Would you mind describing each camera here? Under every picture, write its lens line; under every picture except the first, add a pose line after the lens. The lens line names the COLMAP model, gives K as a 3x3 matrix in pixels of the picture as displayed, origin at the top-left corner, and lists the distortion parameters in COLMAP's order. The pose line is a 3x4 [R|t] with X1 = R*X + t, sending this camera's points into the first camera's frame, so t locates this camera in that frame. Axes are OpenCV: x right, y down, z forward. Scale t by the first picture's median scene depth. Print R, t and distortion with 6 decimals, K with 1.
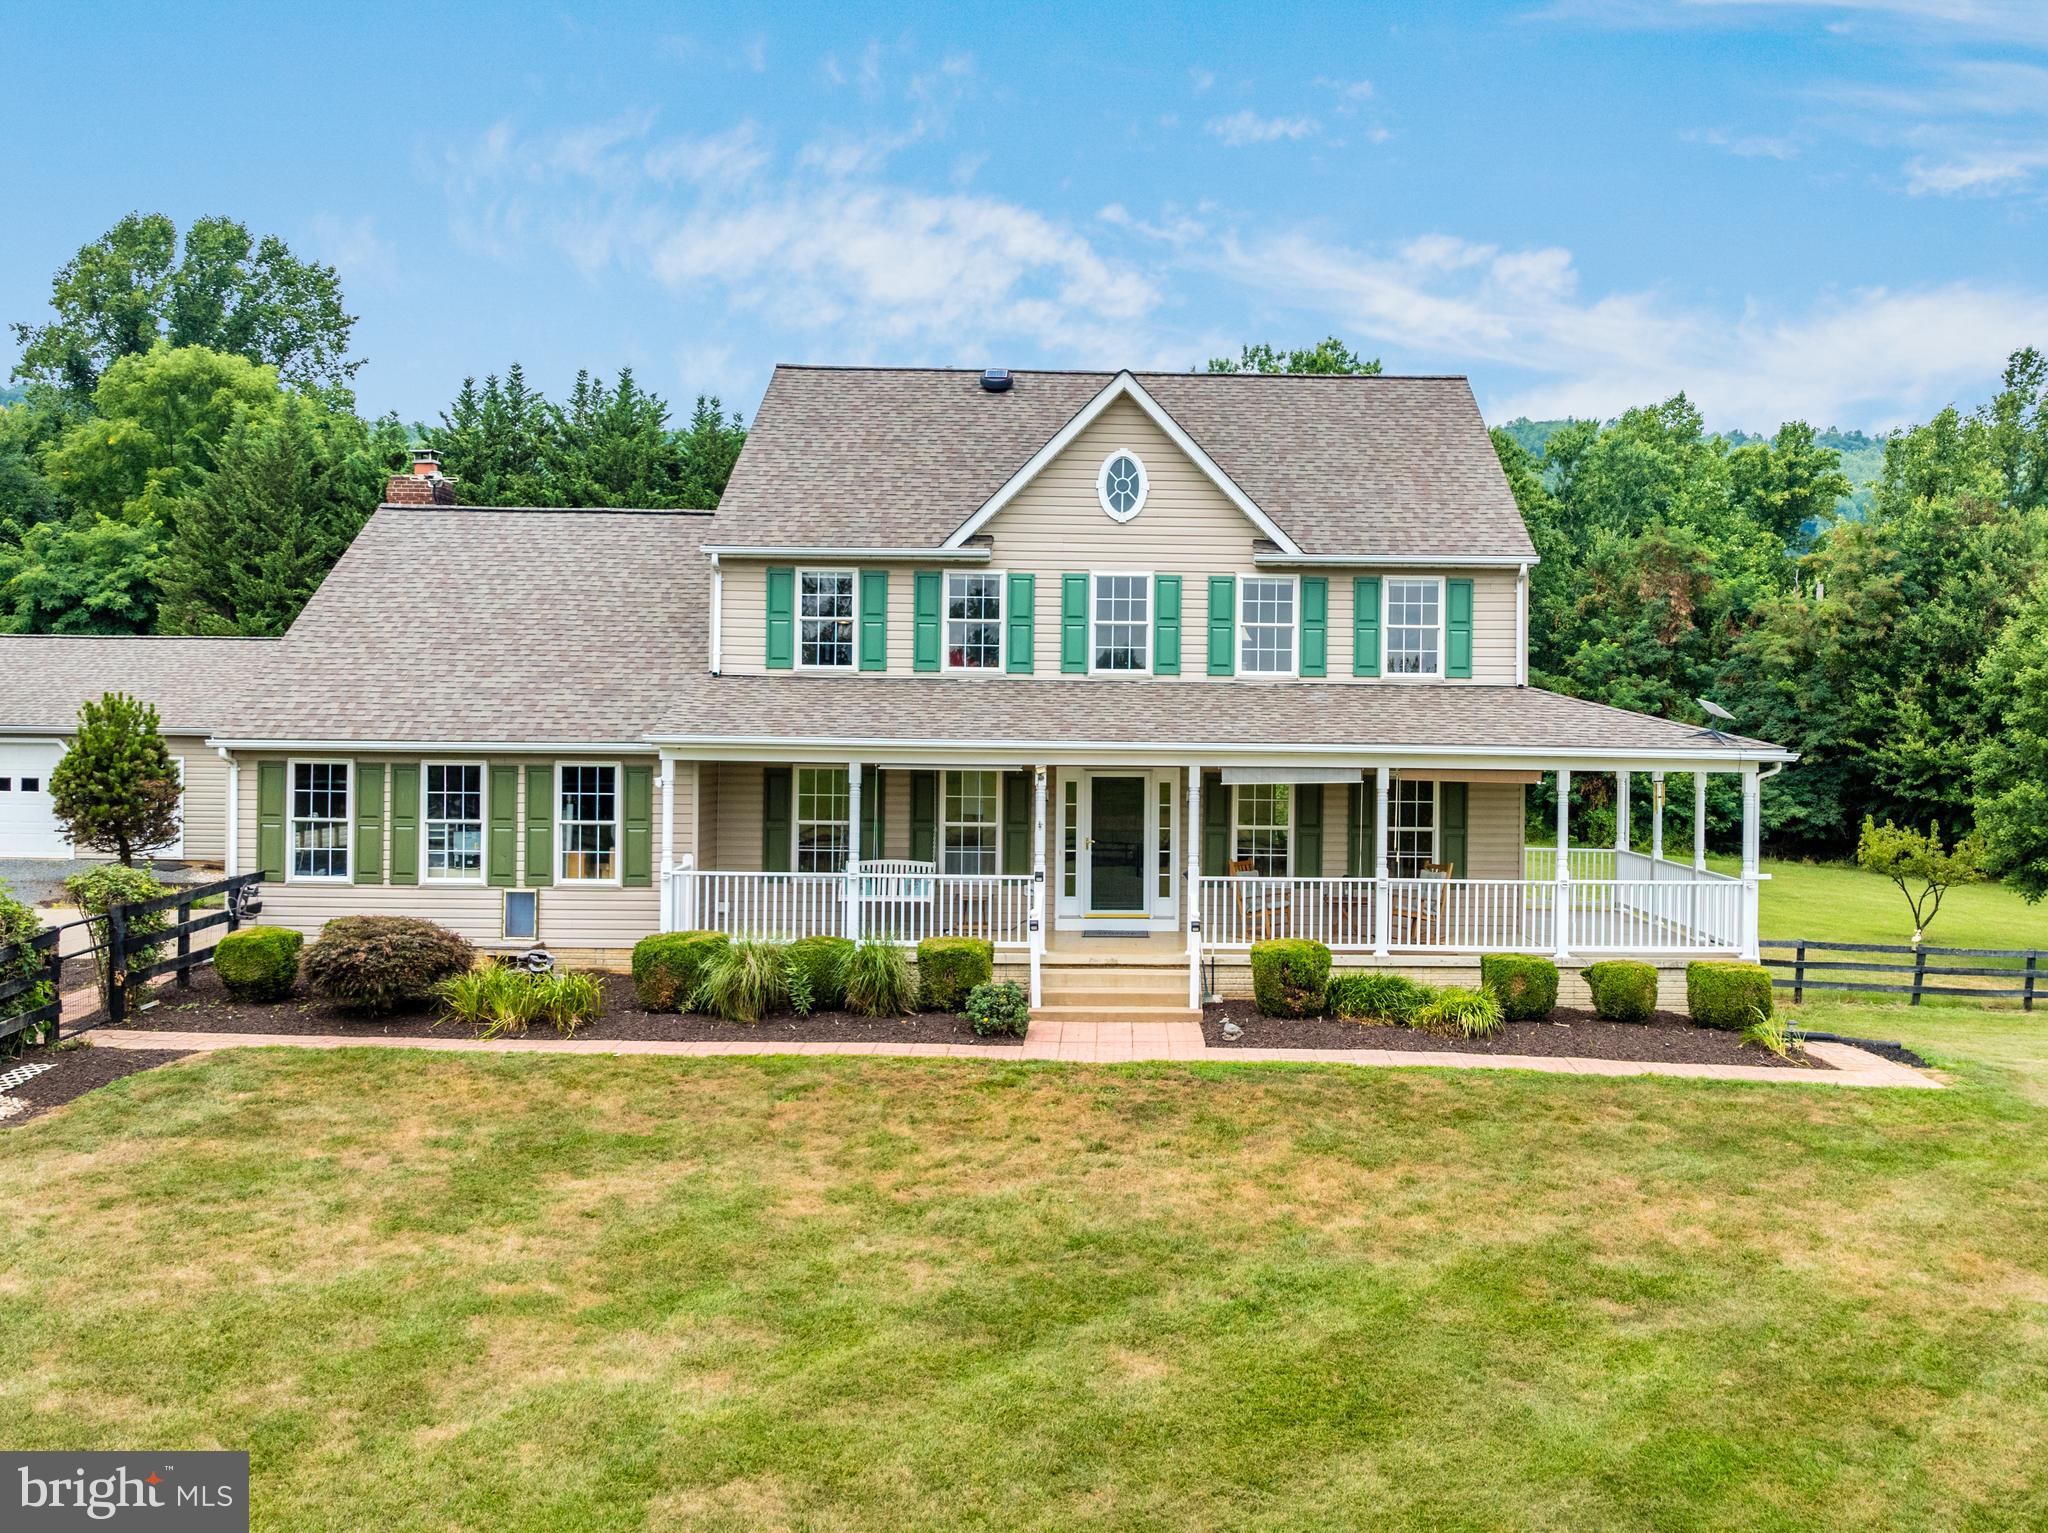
lens RADIAL K [[1497.0, 0, 1024.0], [0, 1497.0, 766.5], [0, 0, 1]] dist [-0.000390, -0.046516]
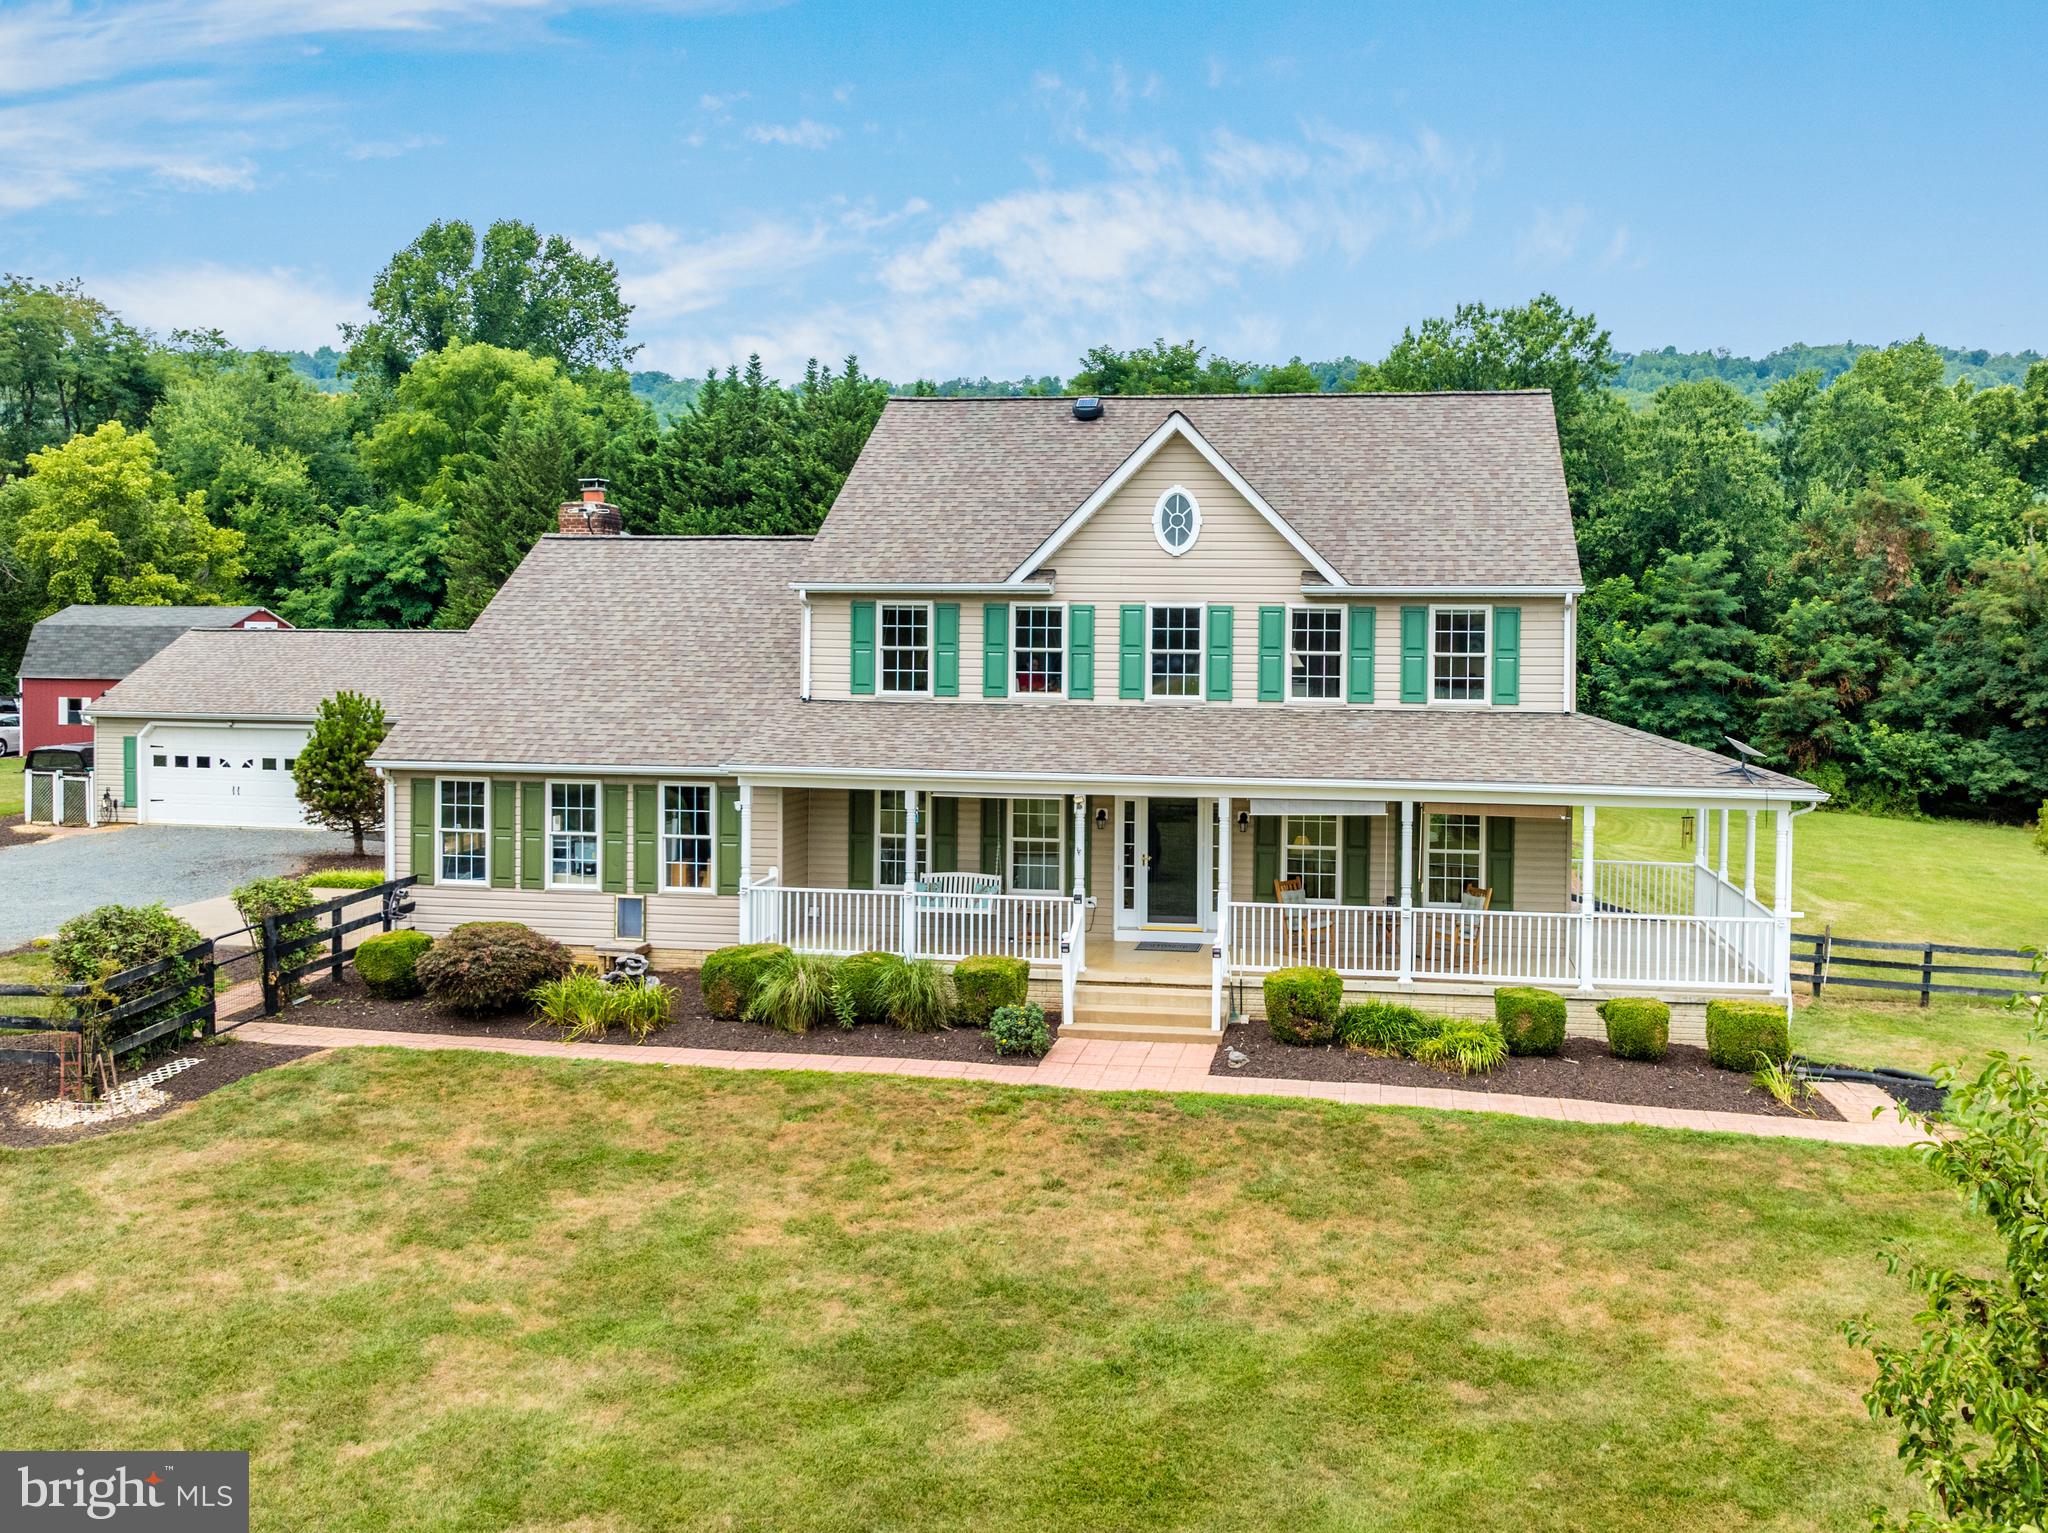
lens RADIAL K [[1421.9, 0, 1018.2], [0, 1421.9, 745.9], [0, 0, 1]] dist [-0.004284, -0.038187]
pose [[0.989752, 0.003107, -0.142765, 0.112872], [-0.001044, 0.999894, 0.014526, -0.050427], [0.142795, -0.014228, 0.989650, -0.006460]]
